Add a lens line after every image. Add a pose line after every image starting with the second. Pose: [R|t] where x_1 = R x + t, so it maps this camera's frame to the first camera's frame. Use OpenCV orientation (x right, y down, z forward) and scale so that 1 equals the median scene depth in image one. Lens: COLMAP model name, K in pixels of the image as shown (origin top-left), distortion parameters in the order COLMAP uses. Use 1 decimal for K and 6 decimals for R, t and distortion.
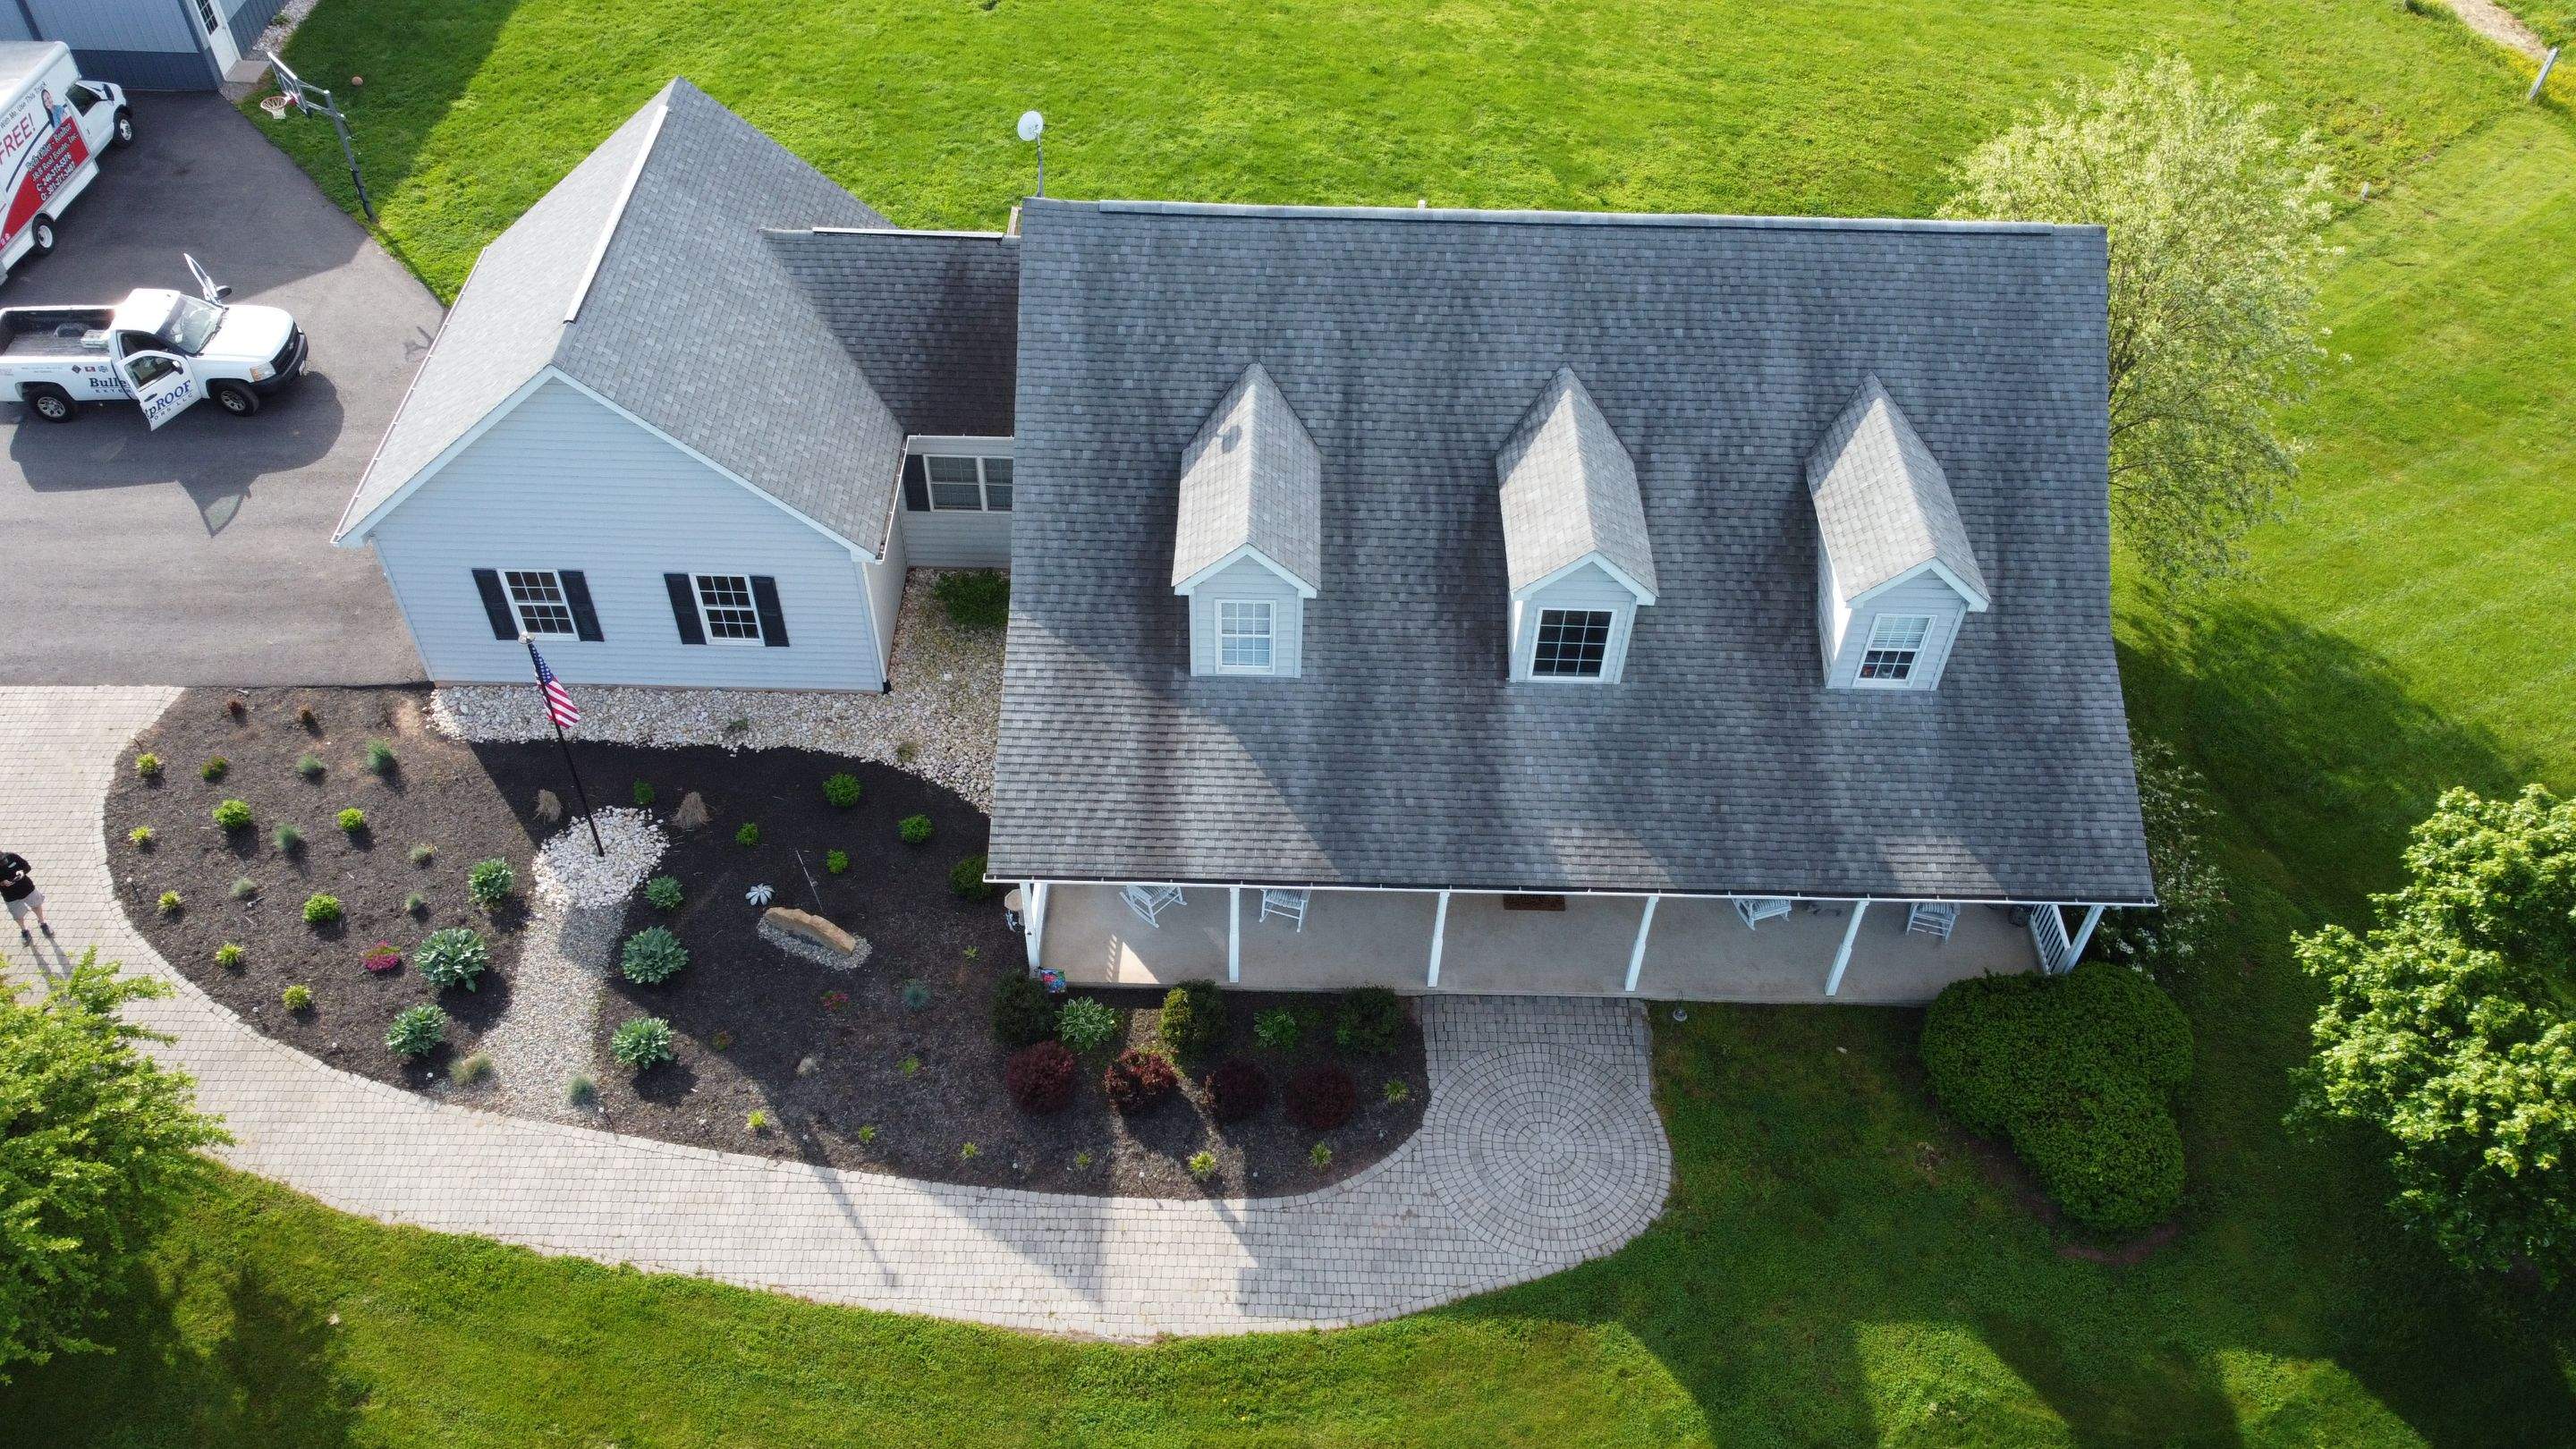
lens RADIAL K [[1954.0, 0, 1273.6], [0, 1954.0, 720.4], [0, 0, 1]] dist [0.007884, -0.006934]
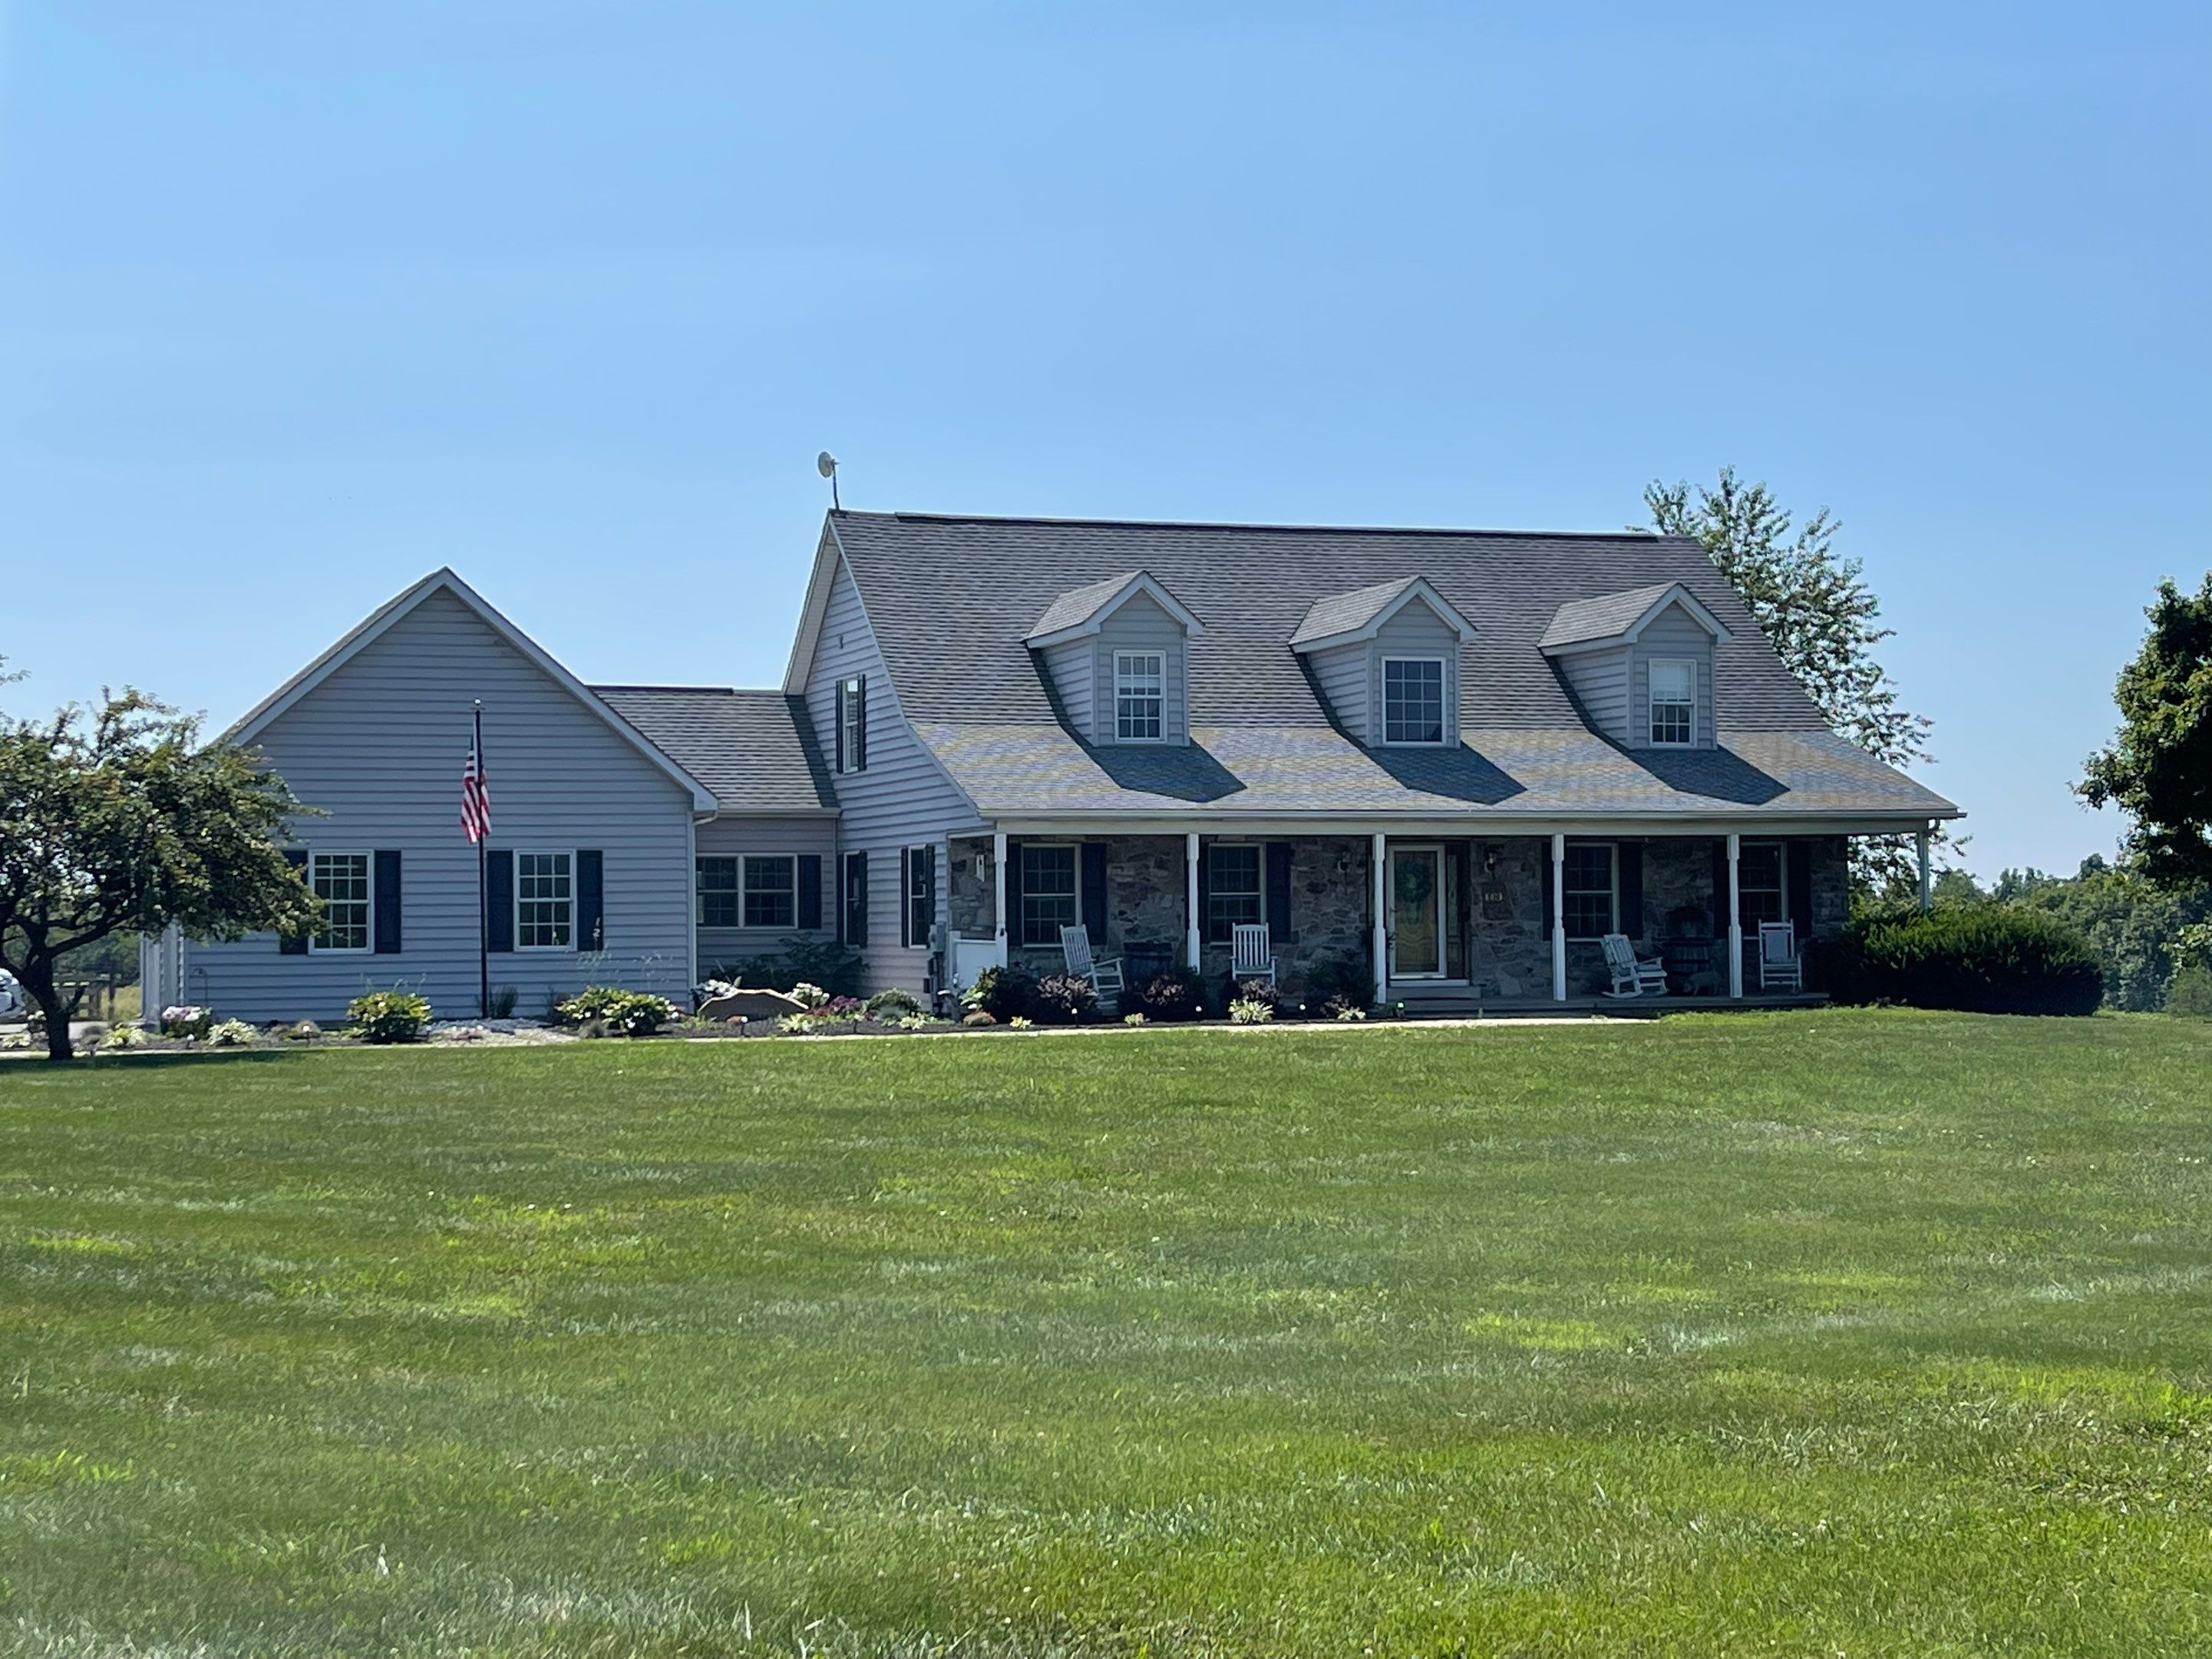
lens RADIAL K [[3632.8, 0, 1106.0], [0, 3632.8, 829.5], [0, 0, 1]] dist [0.189935, 0.013148]
pose [[0.941444, -0.019019, 0.336632, -0.692850], [0.261656, 0.670892, -0.693859, 1.363497], [-0.212647, 0.741311, 0.636584, -0.230006]]
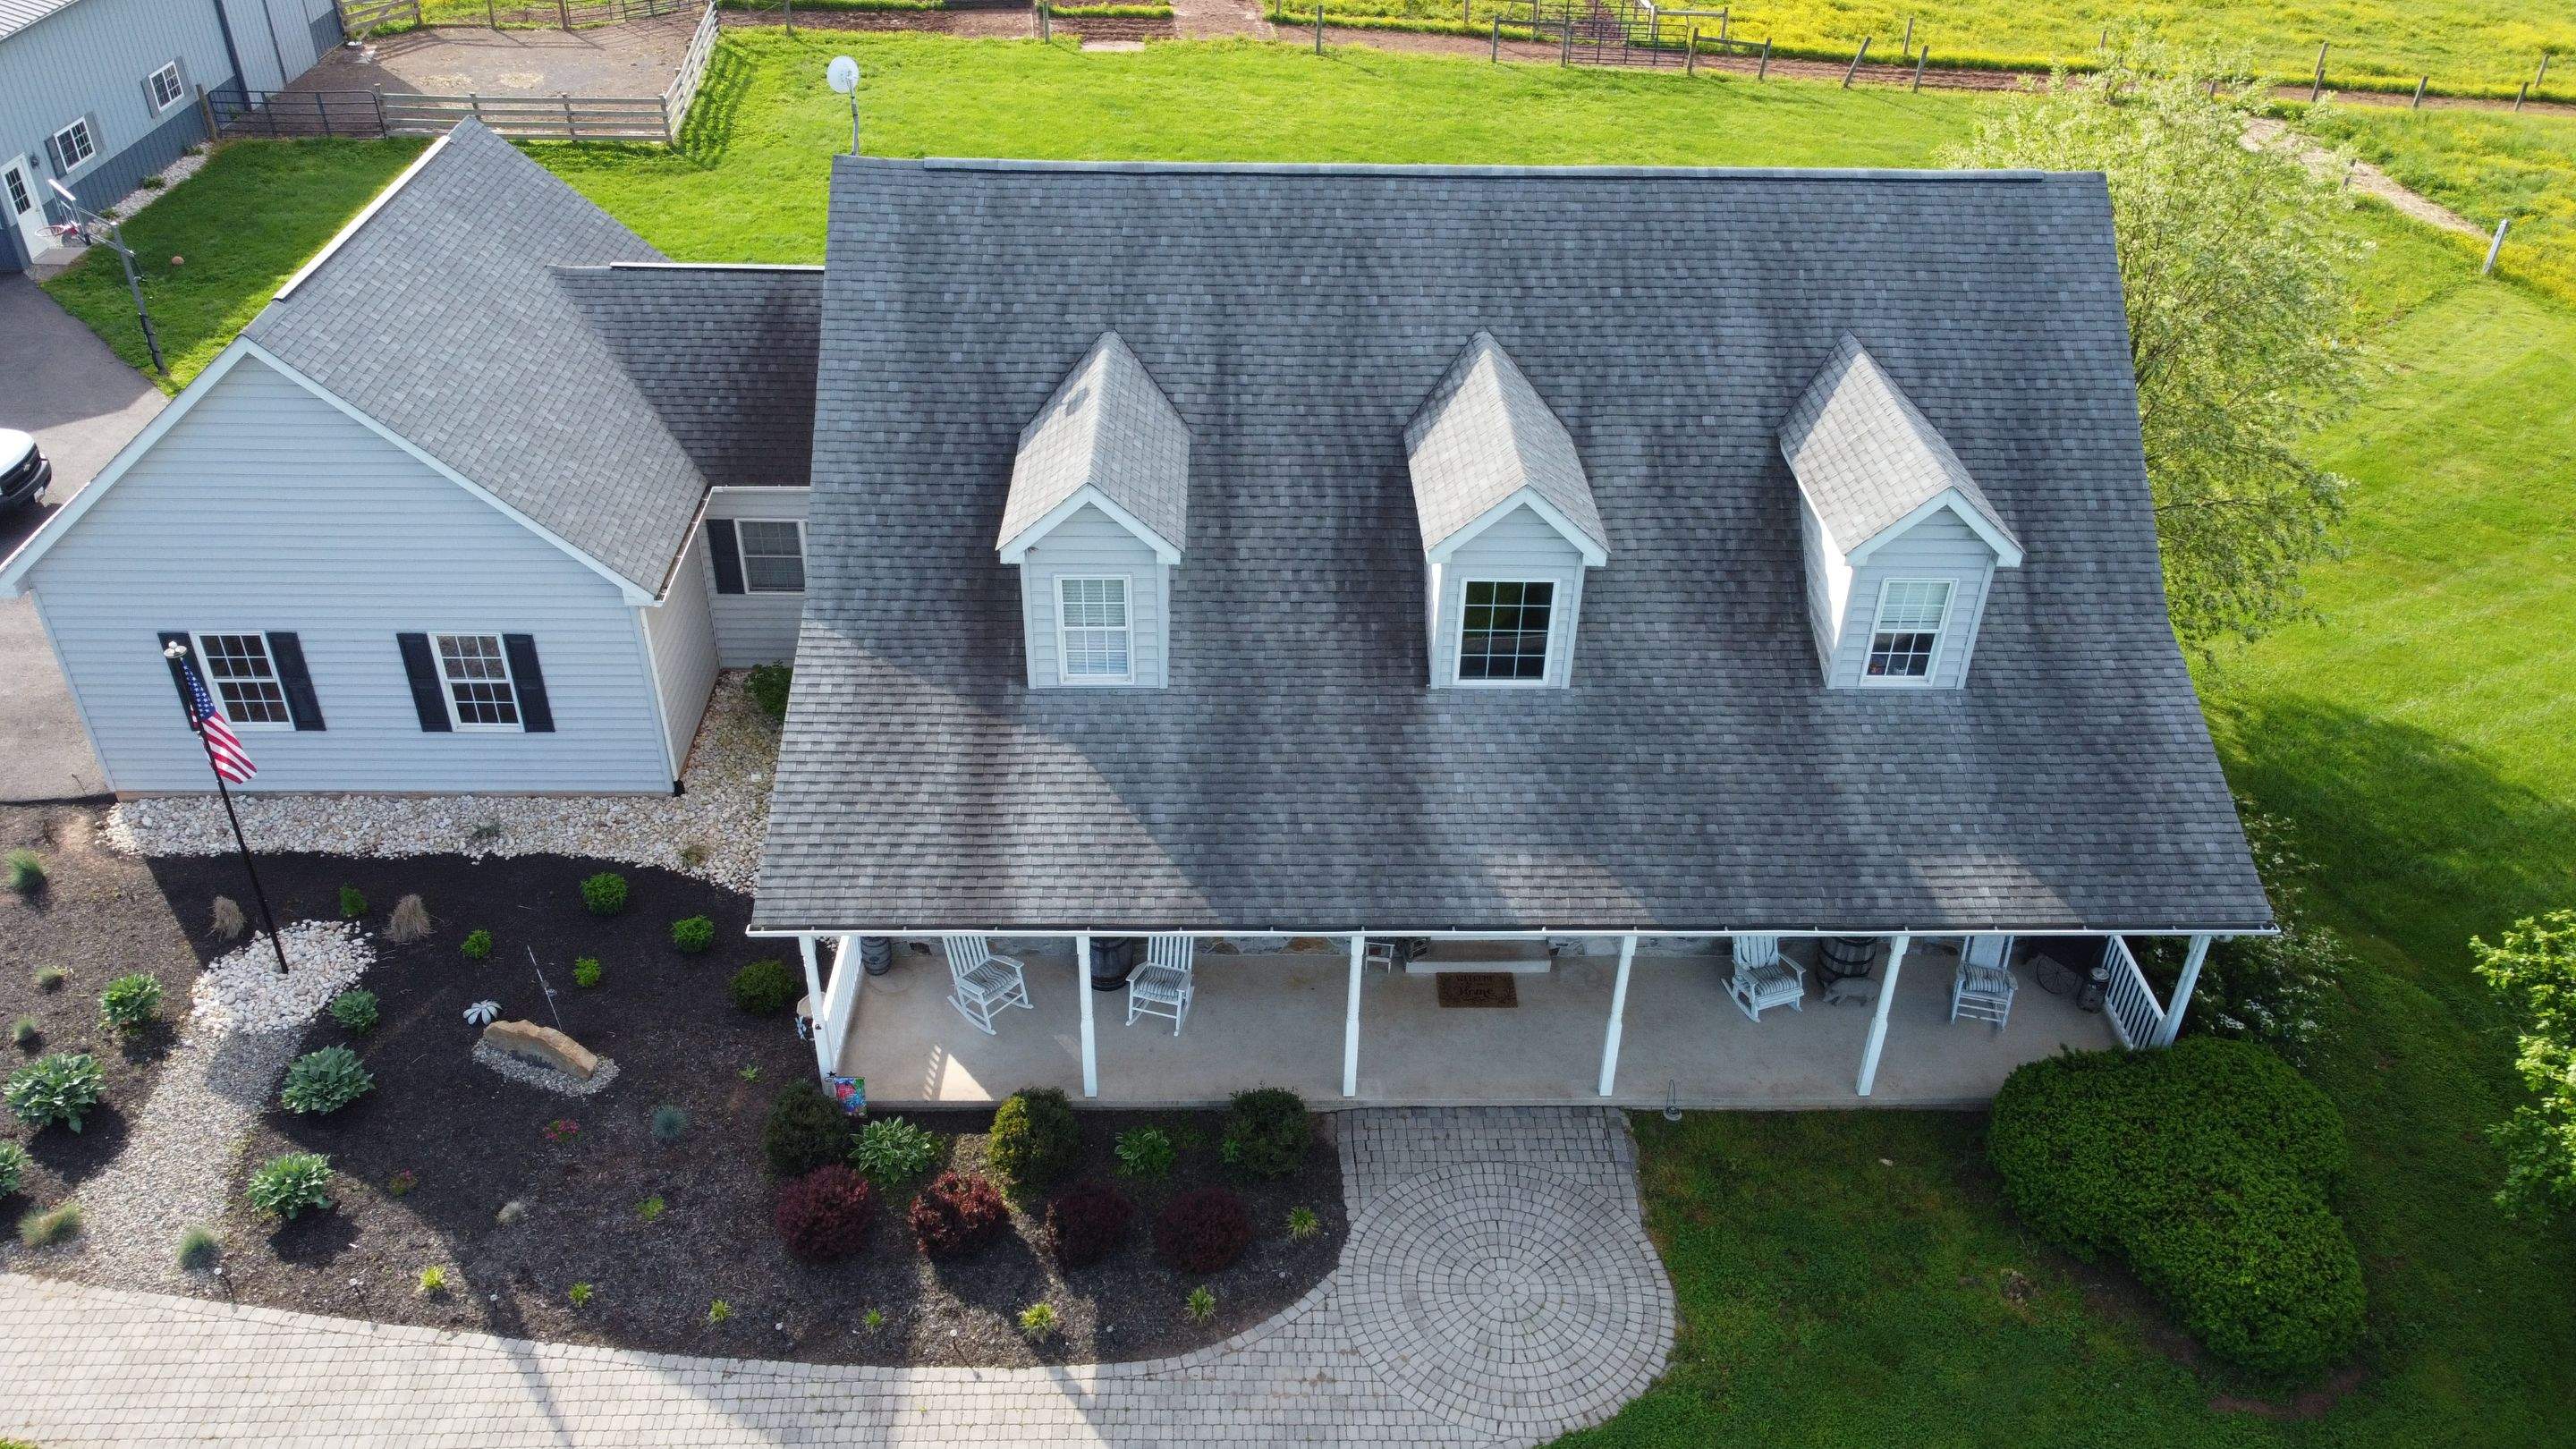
lens RADIAL K [[1954.0, 0, 1273.6], [0, 1954.0, 720.4], [0, 0, 1]] dist [0.007884, -0.006934]
pose [[0.999471, -0.020978, 0.024852, 0.036136], [0.025655, 0.978205, -0.206048, 0.152138], [-0.019988, 0.206577, 0.978226, 0.222520]]
